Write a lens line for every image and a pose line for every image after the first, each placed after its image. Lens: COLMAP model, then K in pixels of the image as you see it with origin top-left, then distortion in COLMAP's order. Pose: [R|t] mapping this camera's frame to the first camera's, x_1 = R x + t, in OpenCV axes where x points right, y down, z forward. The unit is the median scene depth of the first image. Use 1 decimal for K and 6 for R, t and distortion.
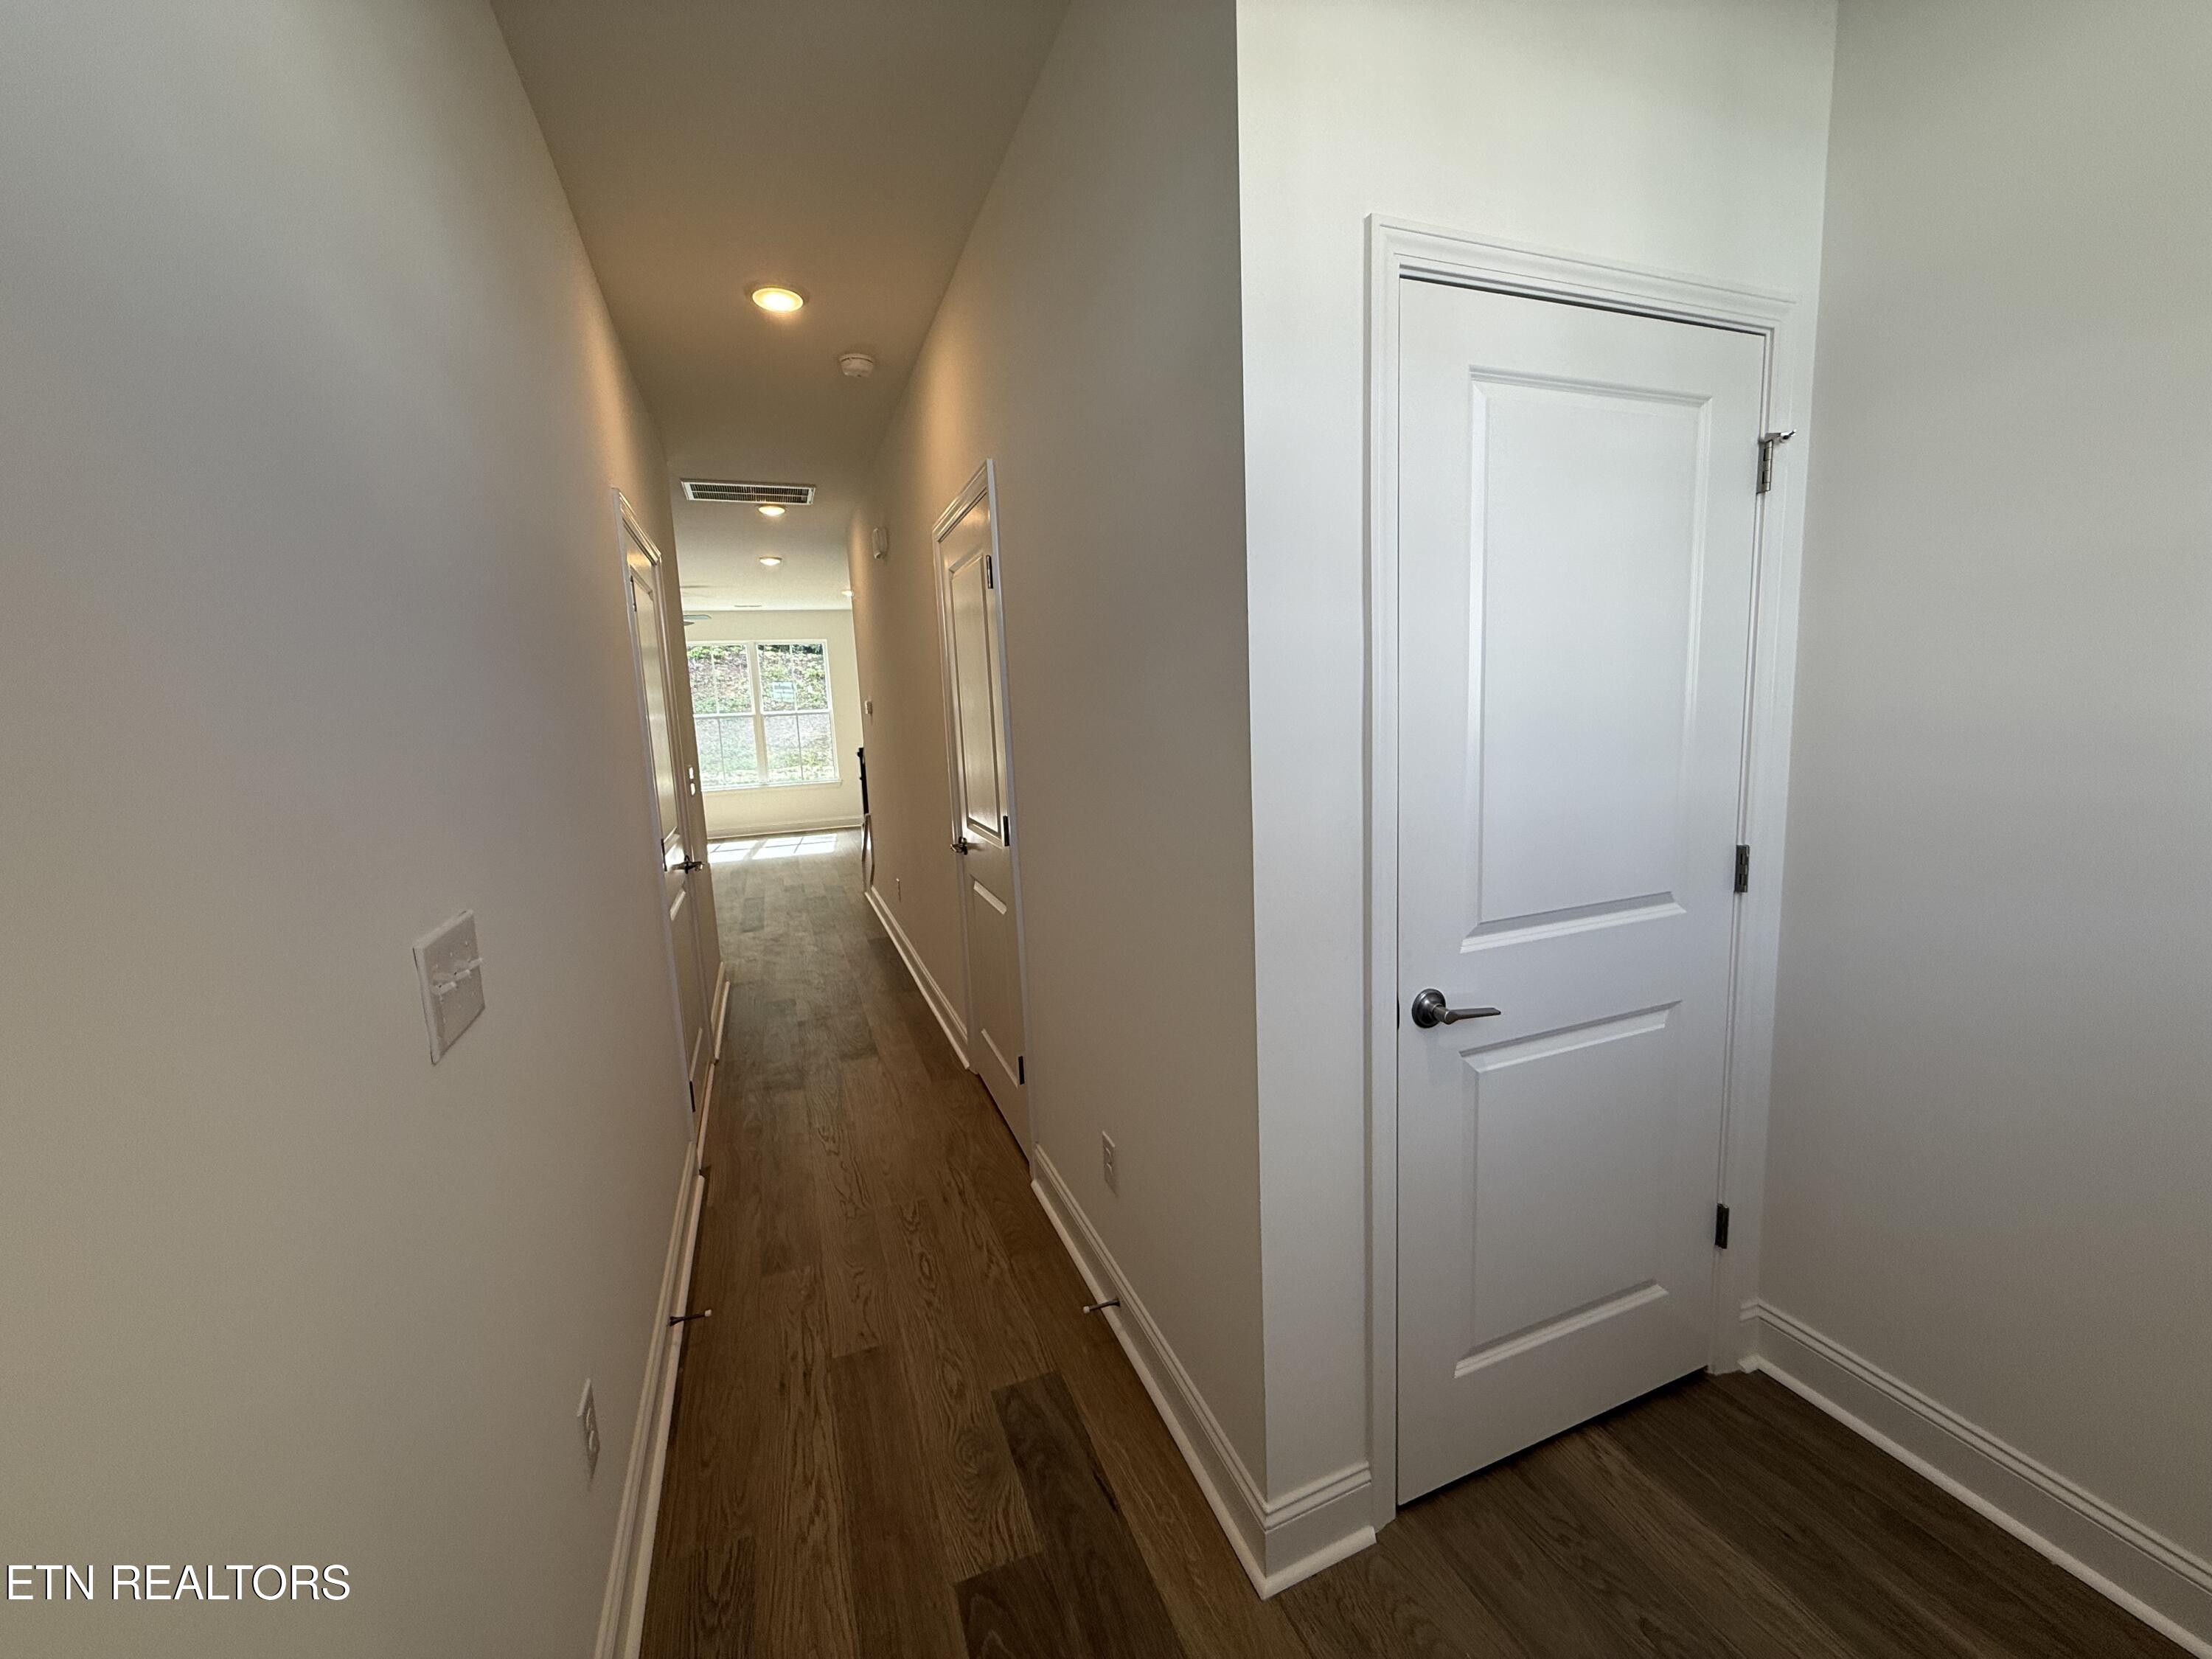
lens RADIAL K [[873.9, 0, 1097.7], [0, 873.9, 825.6], [0, 0, 1]] dist [0.001146, 0.000097]
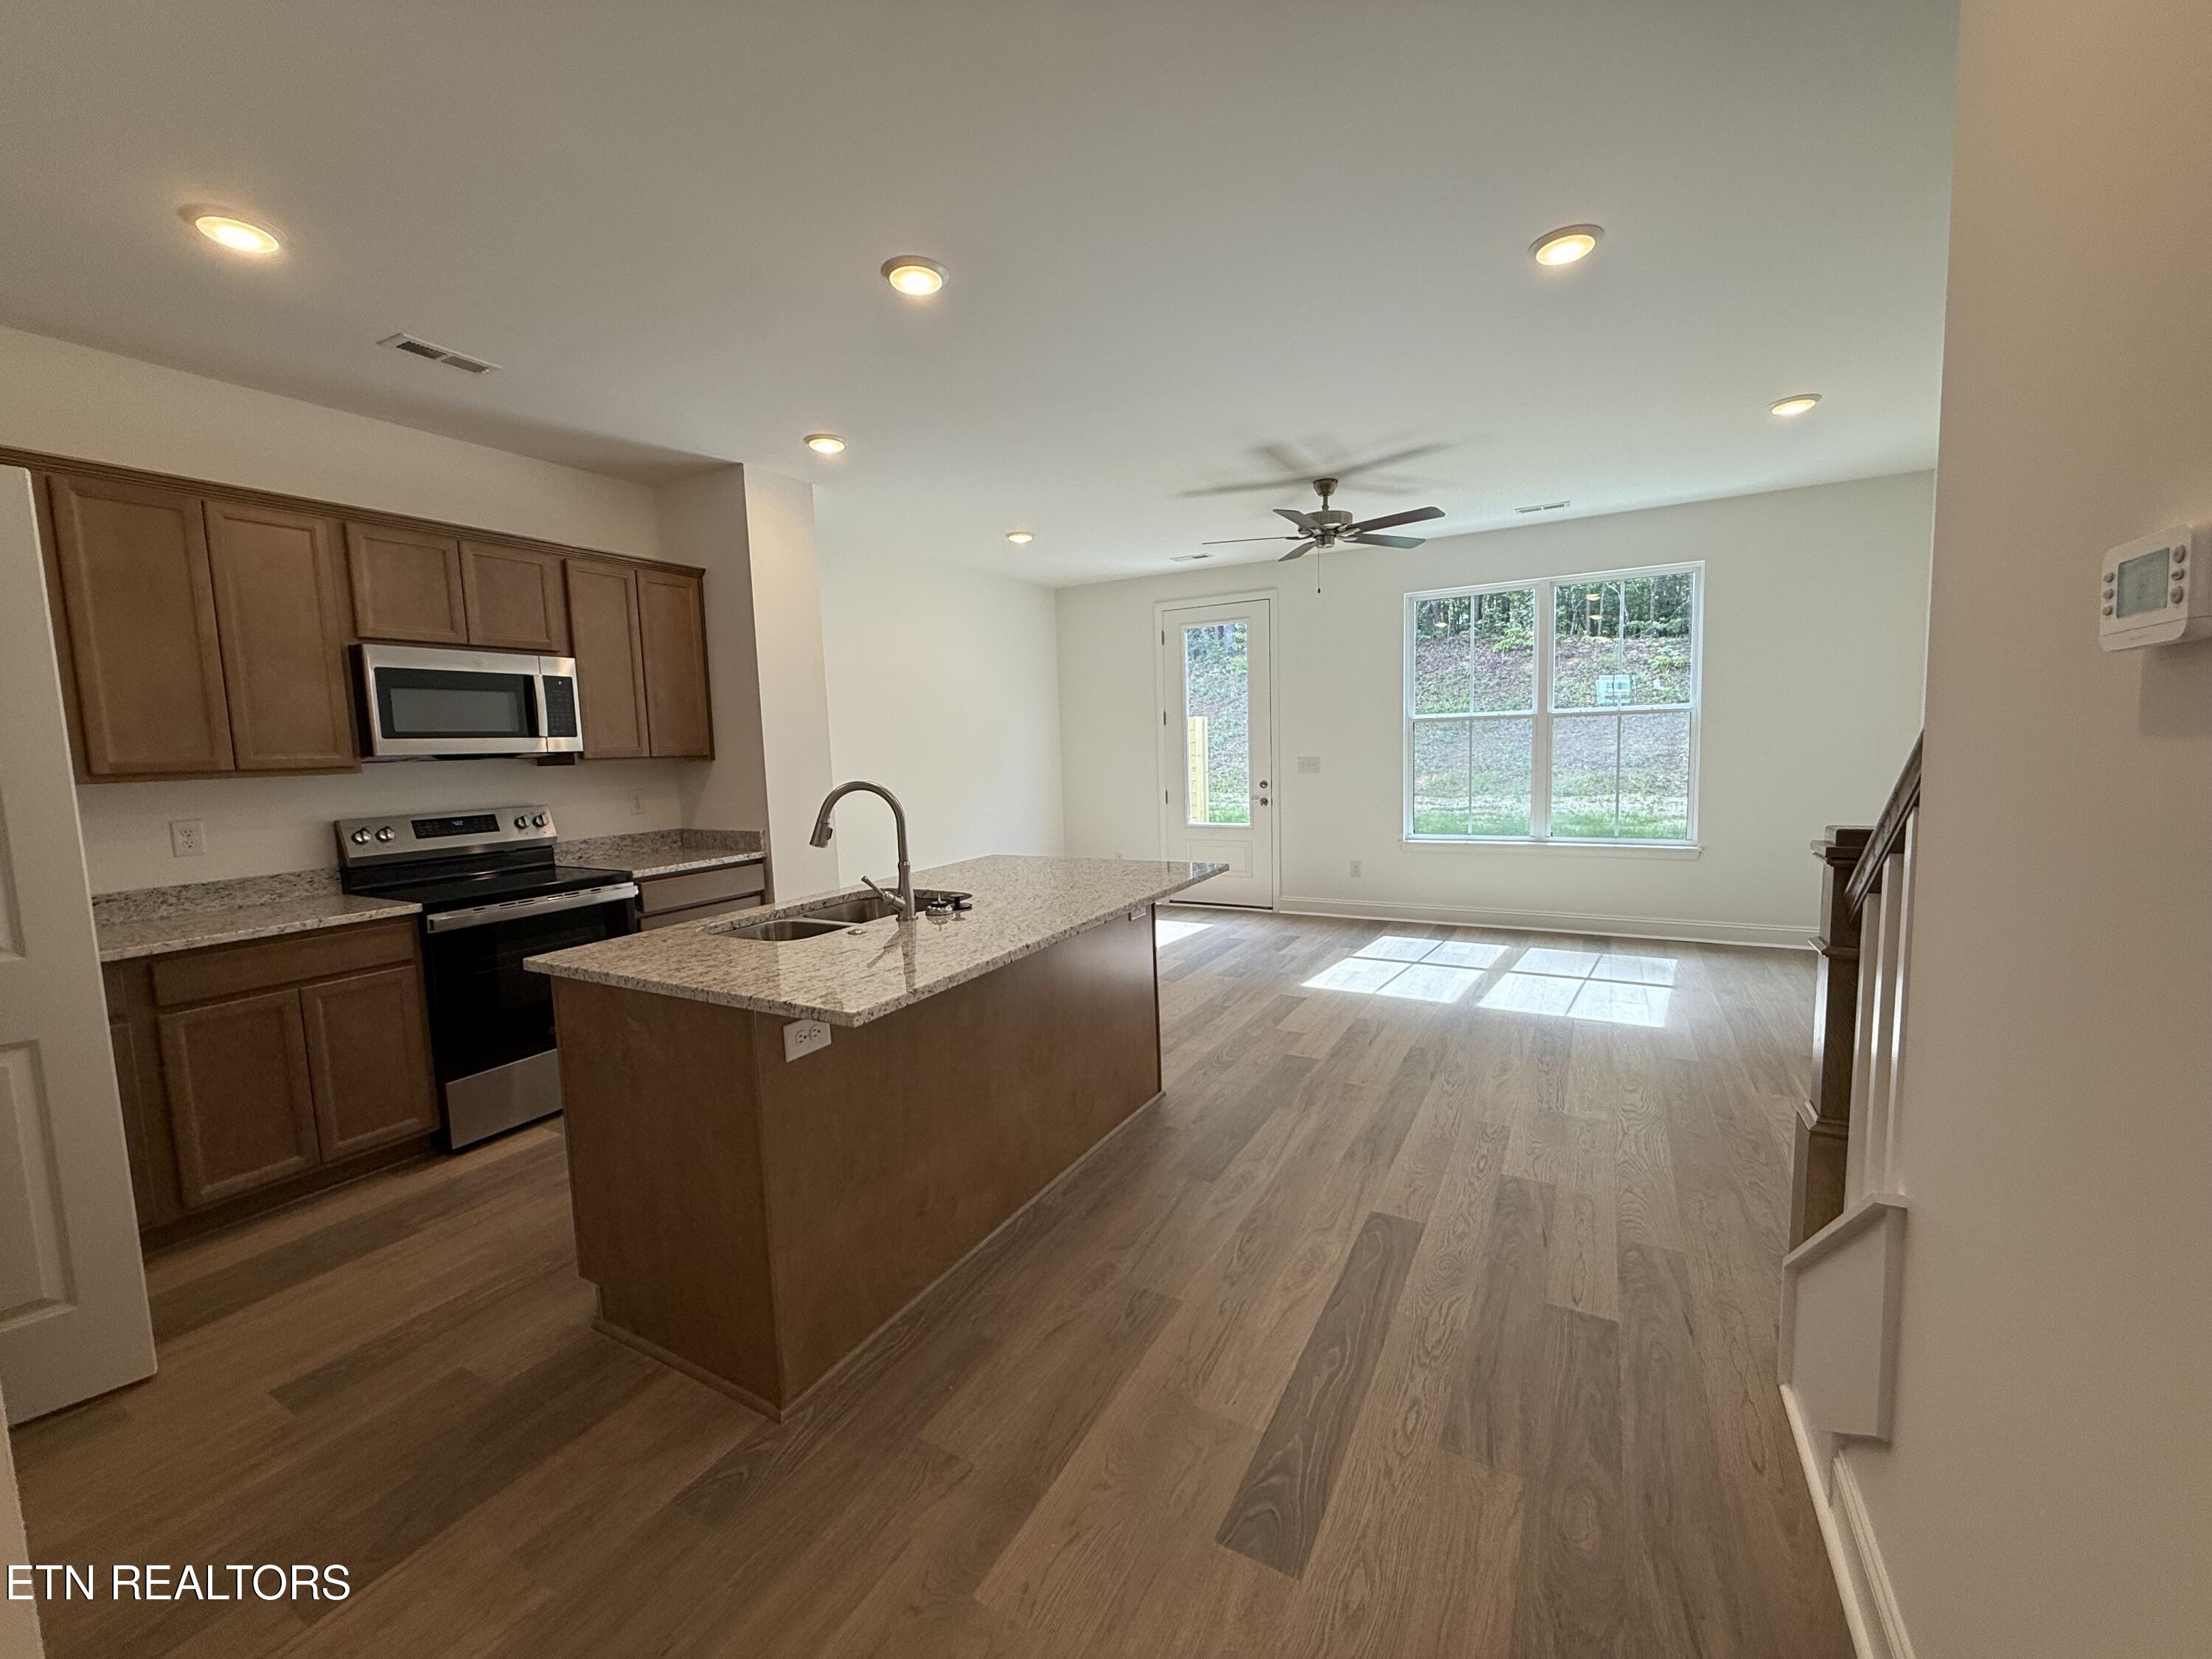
lens RADIAL K [[873.9, 0, 1097.7], [0, 873.9, 825.6], [0, 0, 1]] dist [0.001146, 0.000097]
pose [[0.637395, 0.095877, -0.764549, -0.138761], [-0.101395, 0.994037, 0.040125, -0.051110], [0.763837, 0.051946, 0.643315, 0.434238]]
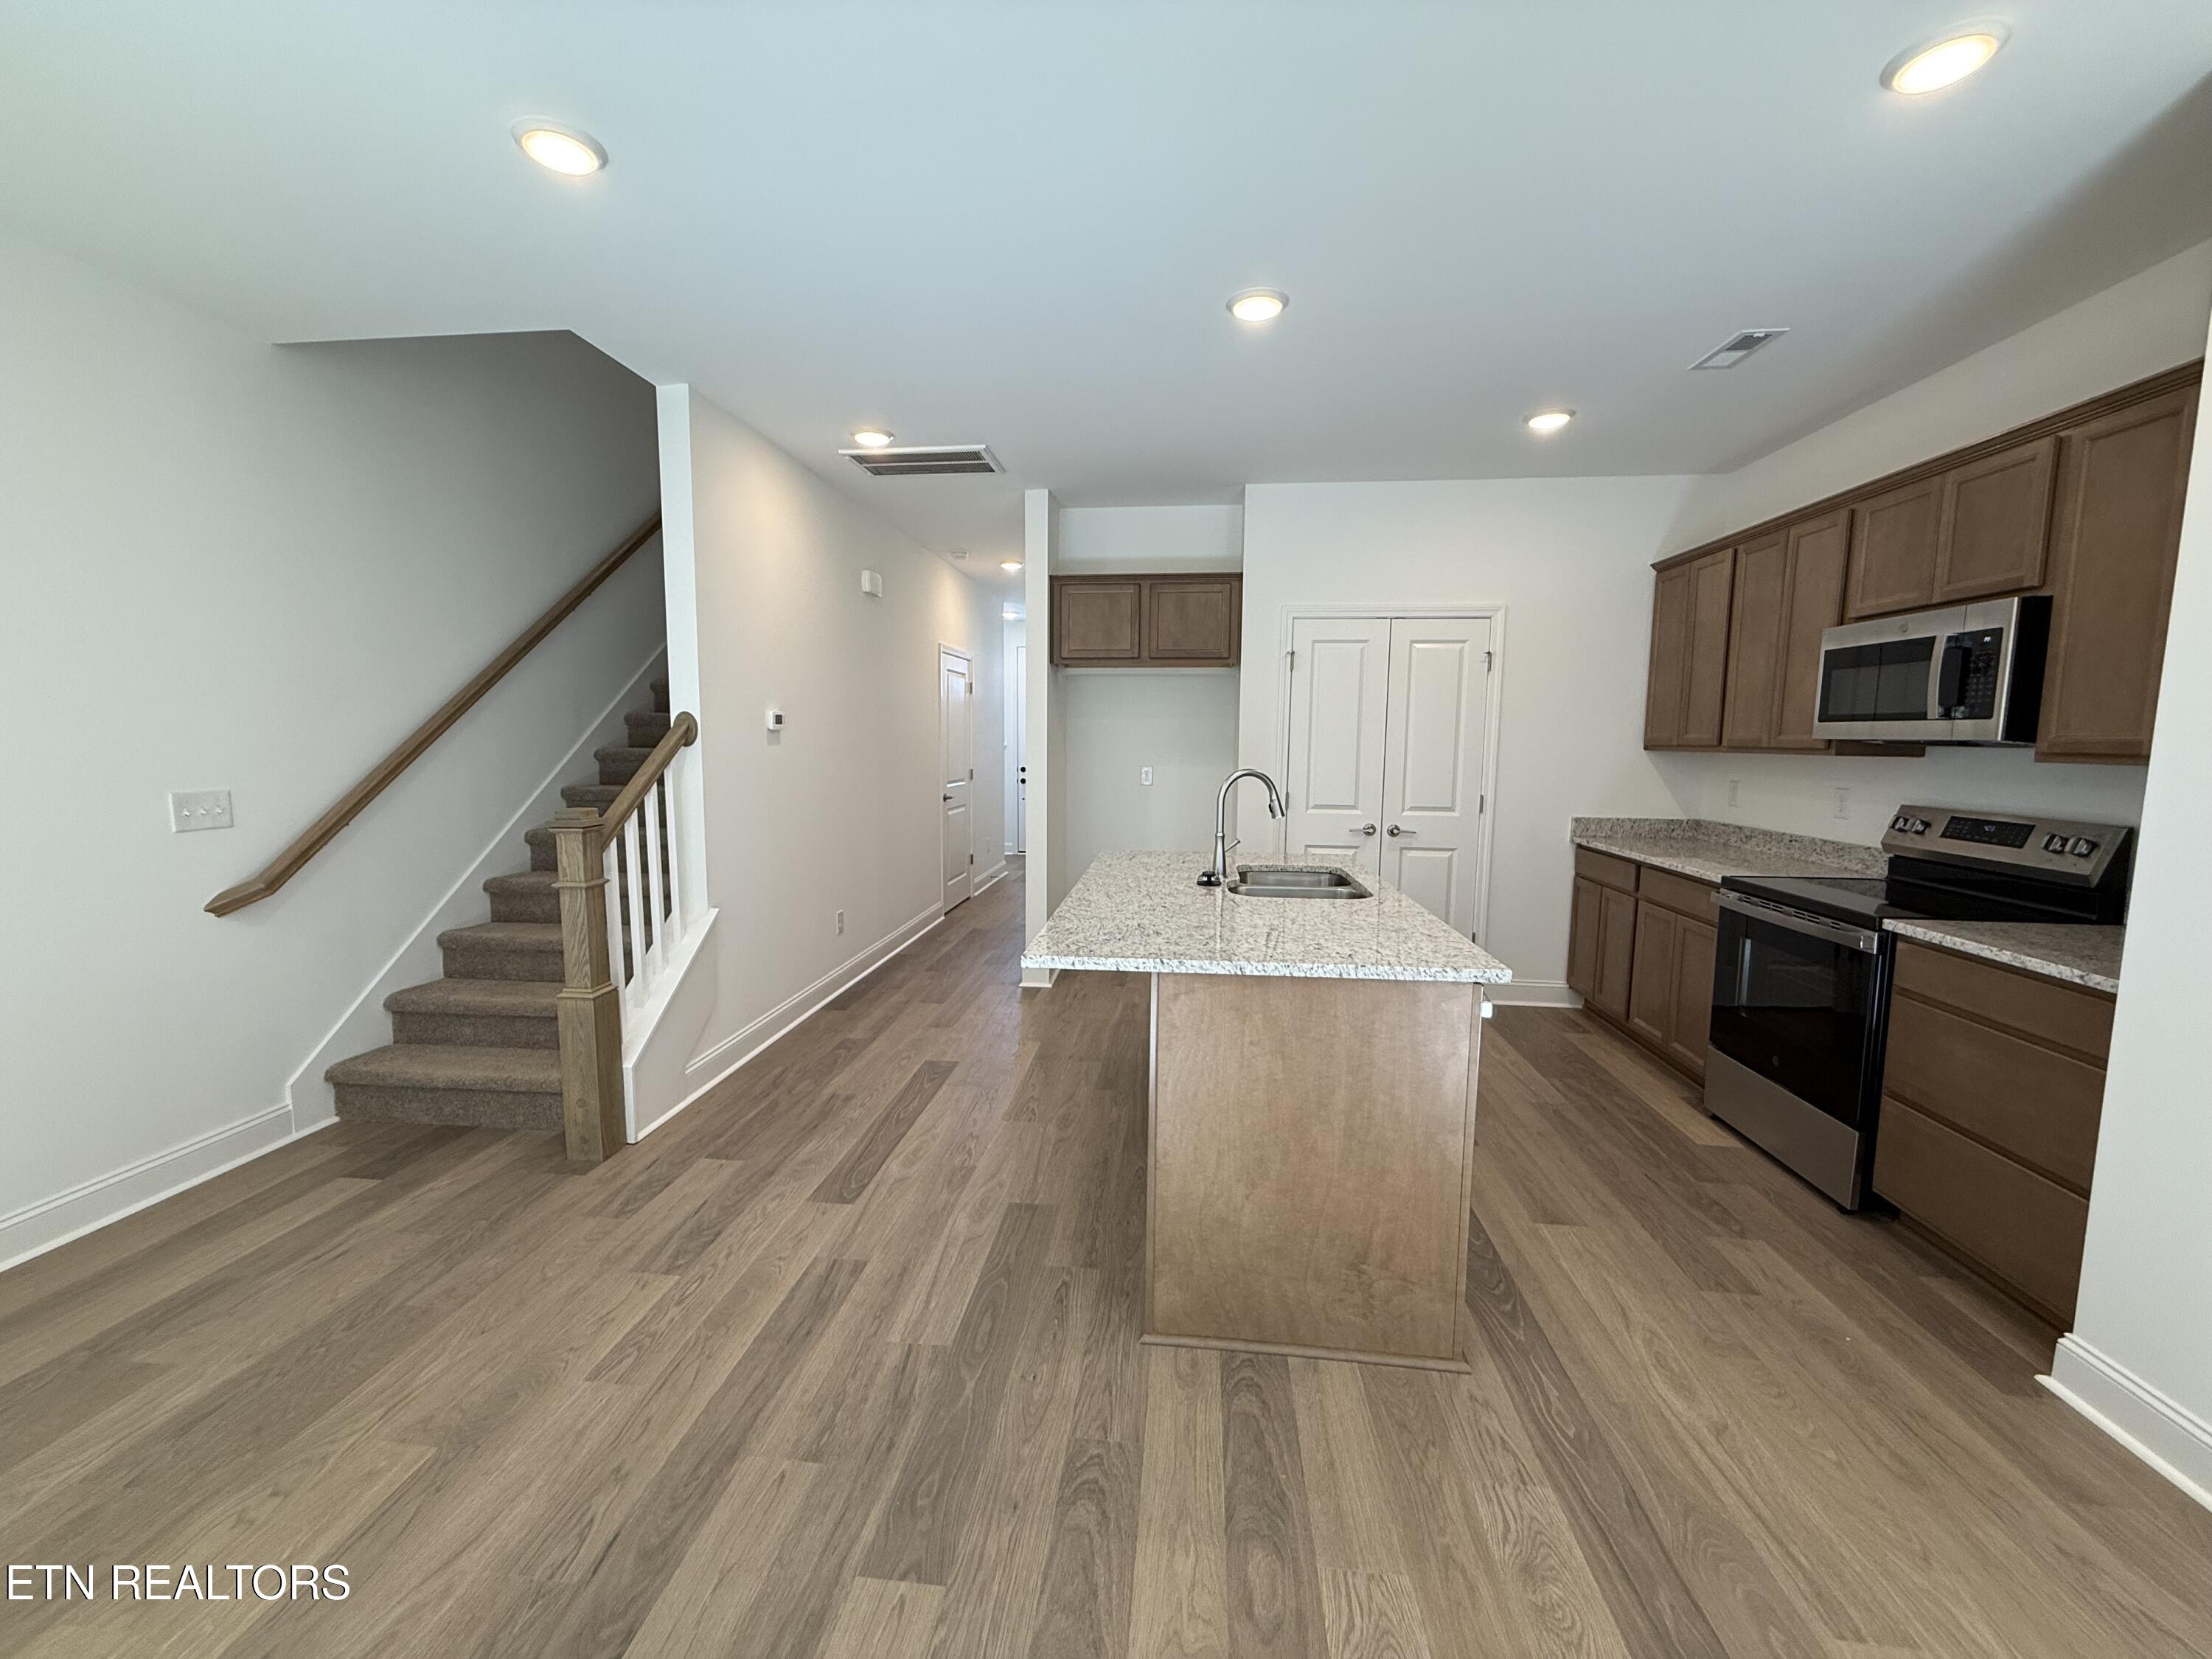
lens RADIAL K [[873.9, 0, 1097.7], [0, 873.9, 825.6], [0, 0, 1]] dist [0.001146, 0.000097]
pose [[-0.890742, -0.008964, 0.454421, -0.428839], [0.094230, 0.974440, 0.203929, -0.091885], [-0.444634, 0.224468, -0.867130, 0.800141]]
